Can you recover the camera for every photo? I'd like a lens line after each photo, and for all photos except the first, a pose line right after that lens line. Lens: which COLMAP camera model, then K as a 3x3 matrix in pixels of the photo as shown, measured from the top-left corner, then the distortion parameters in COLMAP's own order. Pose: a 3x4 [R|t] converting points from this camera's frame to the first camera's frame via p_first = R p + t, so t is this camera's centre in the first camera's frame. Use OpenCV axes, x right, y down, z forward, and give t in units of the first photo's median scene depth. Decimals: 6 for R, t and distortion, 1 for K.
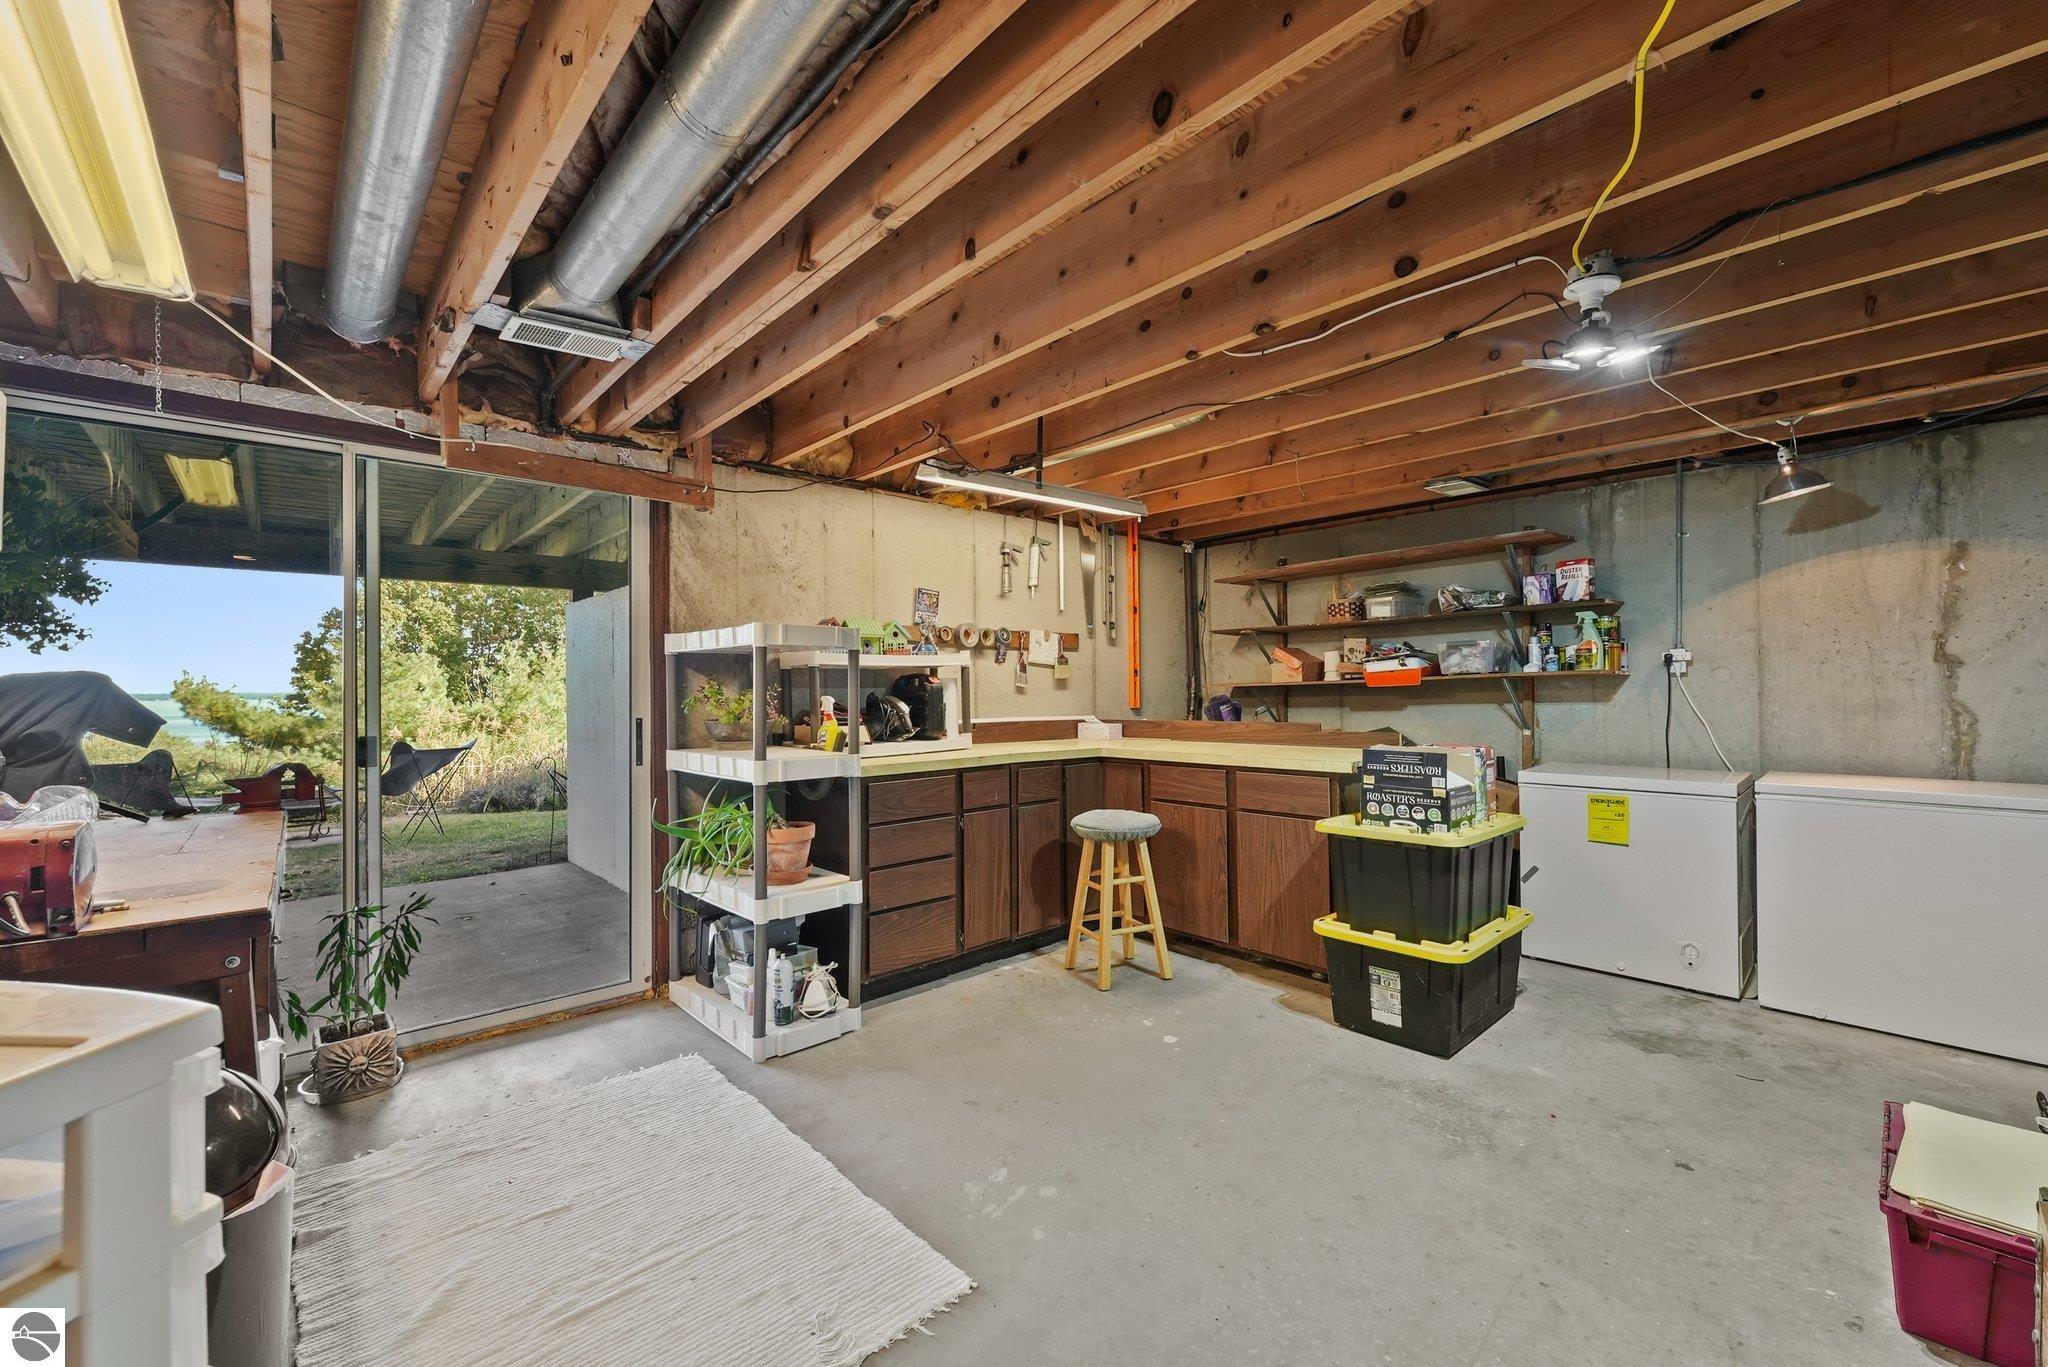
lens RADIAL K [[818.8, 0, 1021.3], [0, 818.8, 686.4], [0, 0, 1]] dist [0.000835, 0.000013]
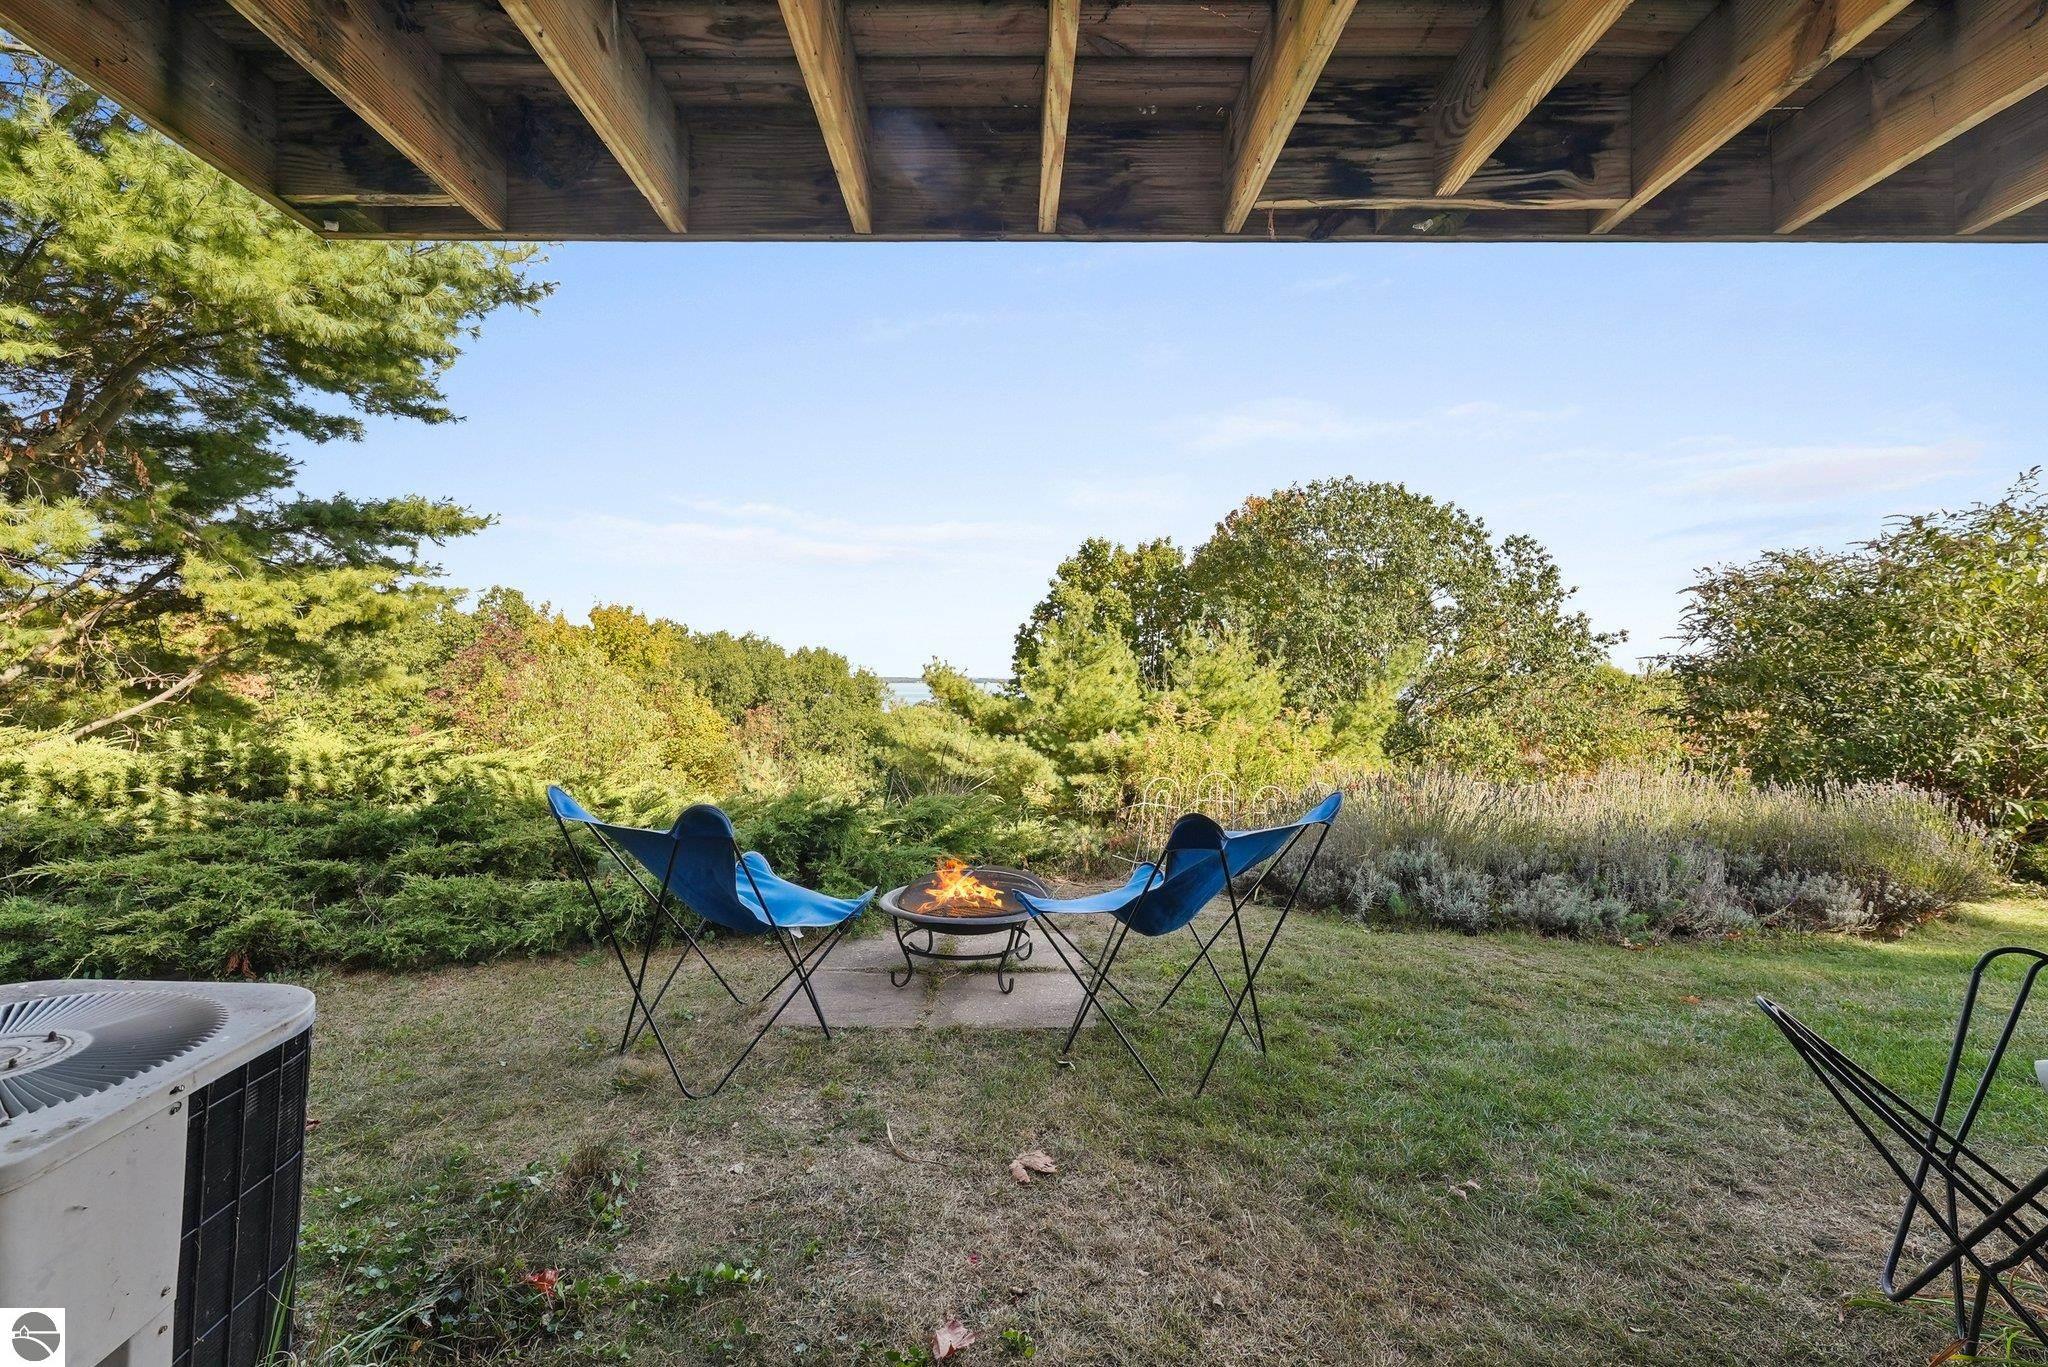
lens RADIAL K [[818.8, 0, 1021.3], [0, 818.8, 686.4], [0, 0, 1]] dist [0.000835, 0.000013]
pose [[0.749938, 0.012659, -0.661387, -0.148396], [-0.003407, 0.999878, 0.015274, 0.003167], [0.661499, -0.009201, 0.749890, 0.178950]]
